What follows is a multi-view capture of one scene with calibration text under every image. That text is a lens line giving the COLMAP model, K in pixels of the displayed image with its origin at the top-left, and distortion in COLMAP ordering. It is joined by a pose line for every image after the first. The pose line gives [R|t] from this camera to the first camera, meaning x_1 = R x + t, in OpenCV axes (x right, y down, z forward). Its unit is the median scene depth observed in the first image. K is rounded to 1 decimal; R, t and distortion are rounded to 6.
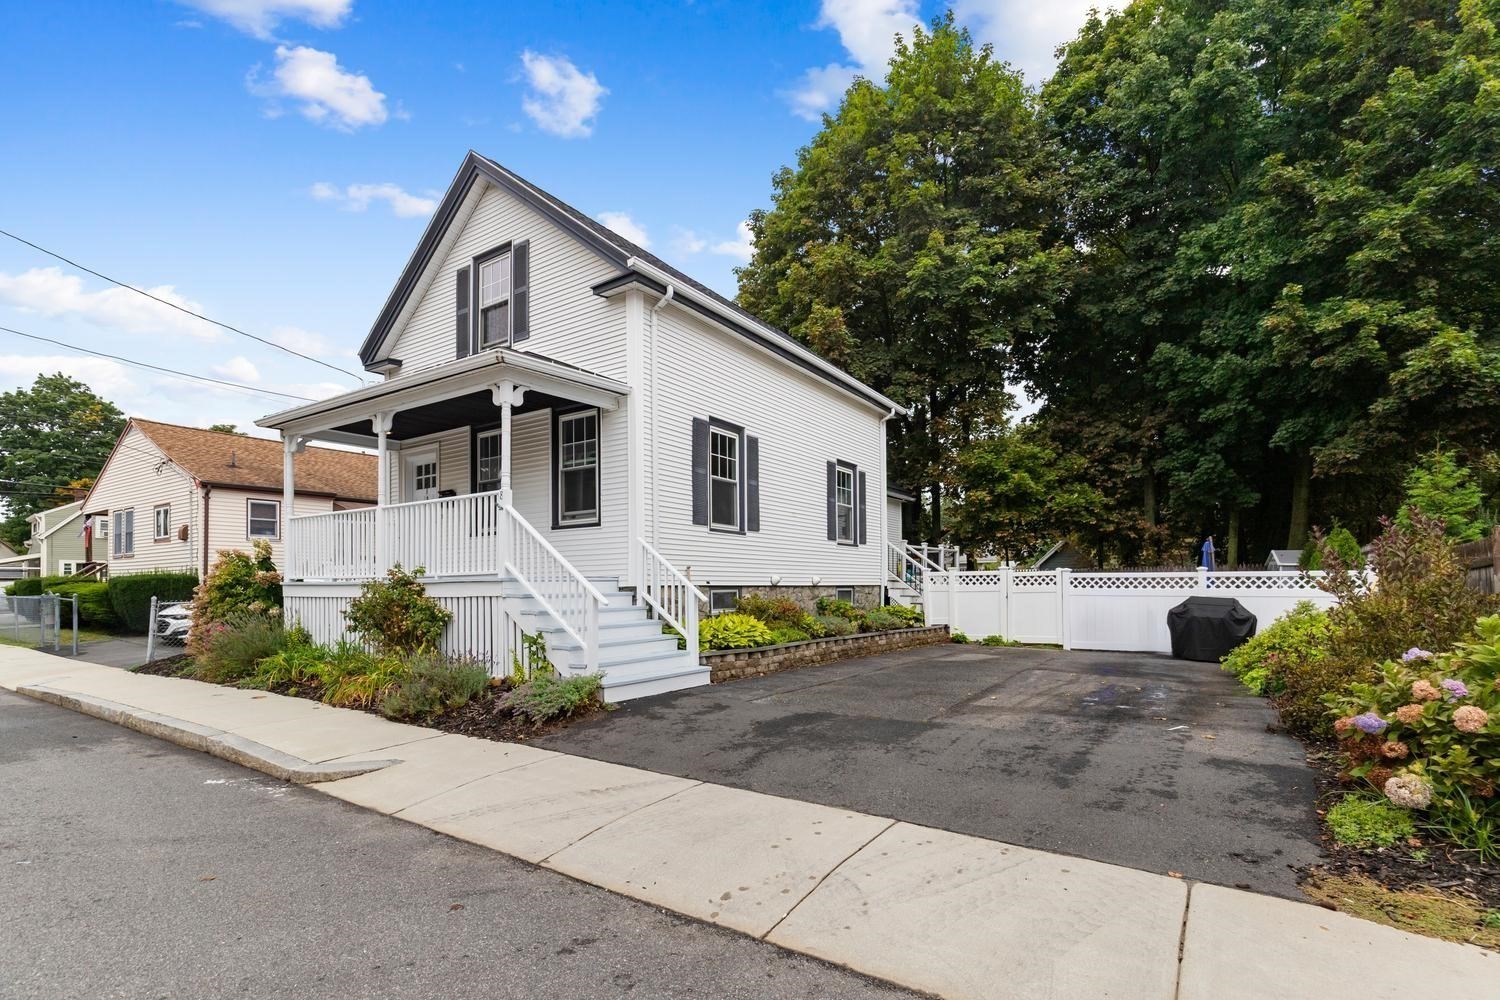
lens RADIAL K [[696.7, 0, 743.2], [0, 696.7, 588.4], [0, 0, 1]] dist [0.002598, 0.000272]
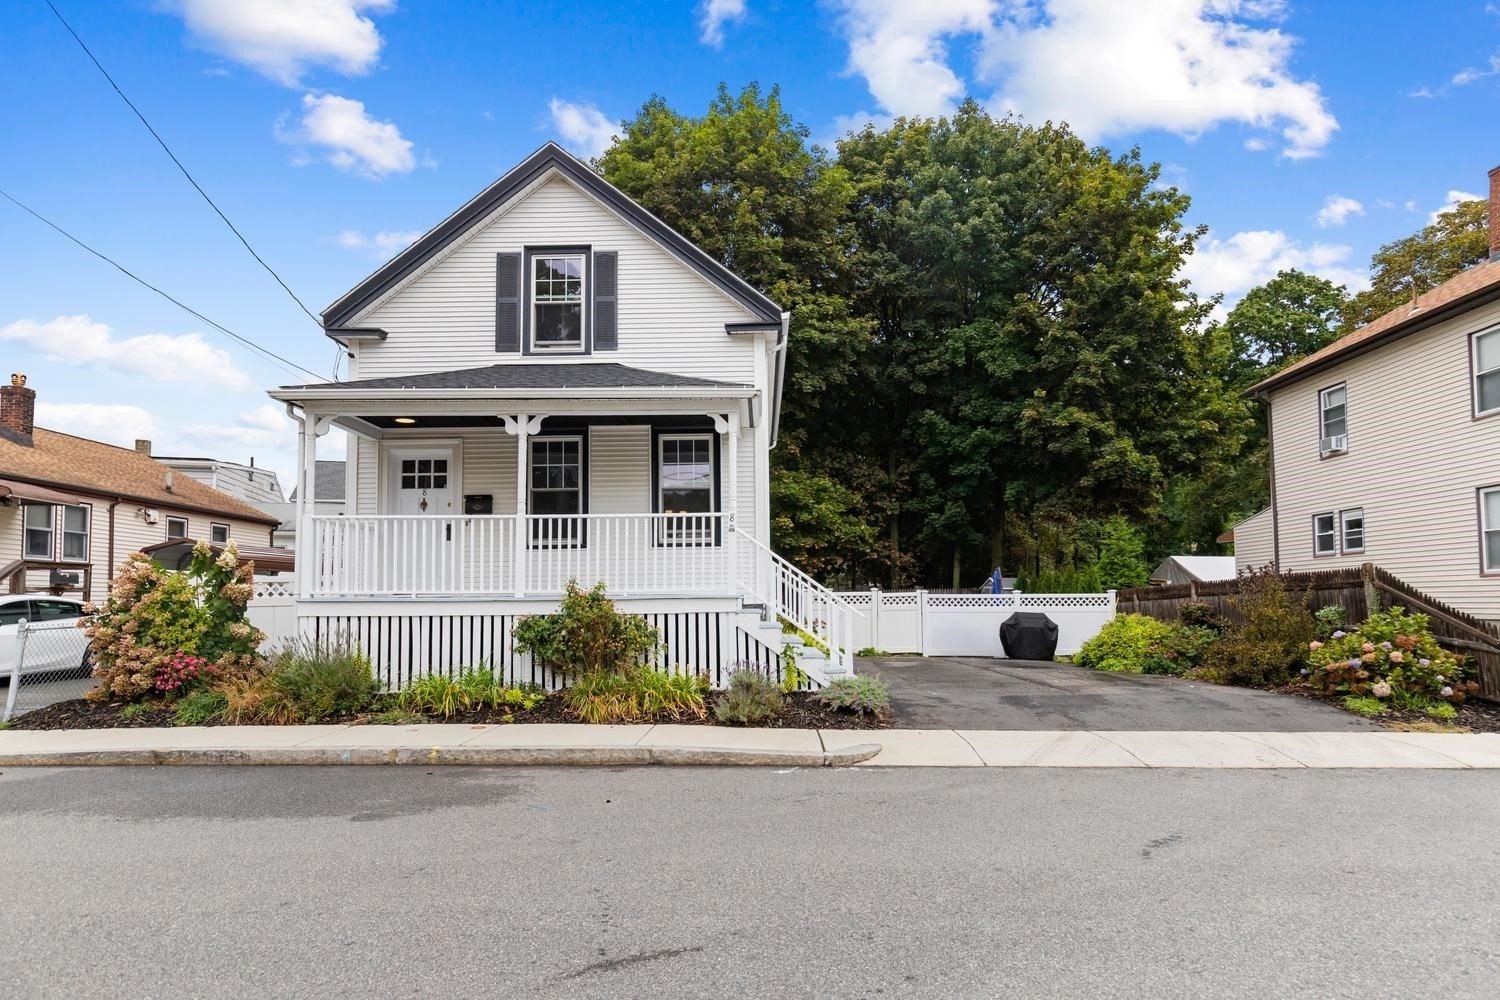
lens RADIAL K [[822.7, 0, 748.8], [0, 822.7, 564.6], [0, 0, 1]] dist [0.012529, 0.000063]
pose [[0.833889, 0.027111, 0.551266, -0.615940], [0.004120, 0.998459, -0.055336, 0.005031], [-0.551917, 0.048415, 0.832492, -0.040027]]
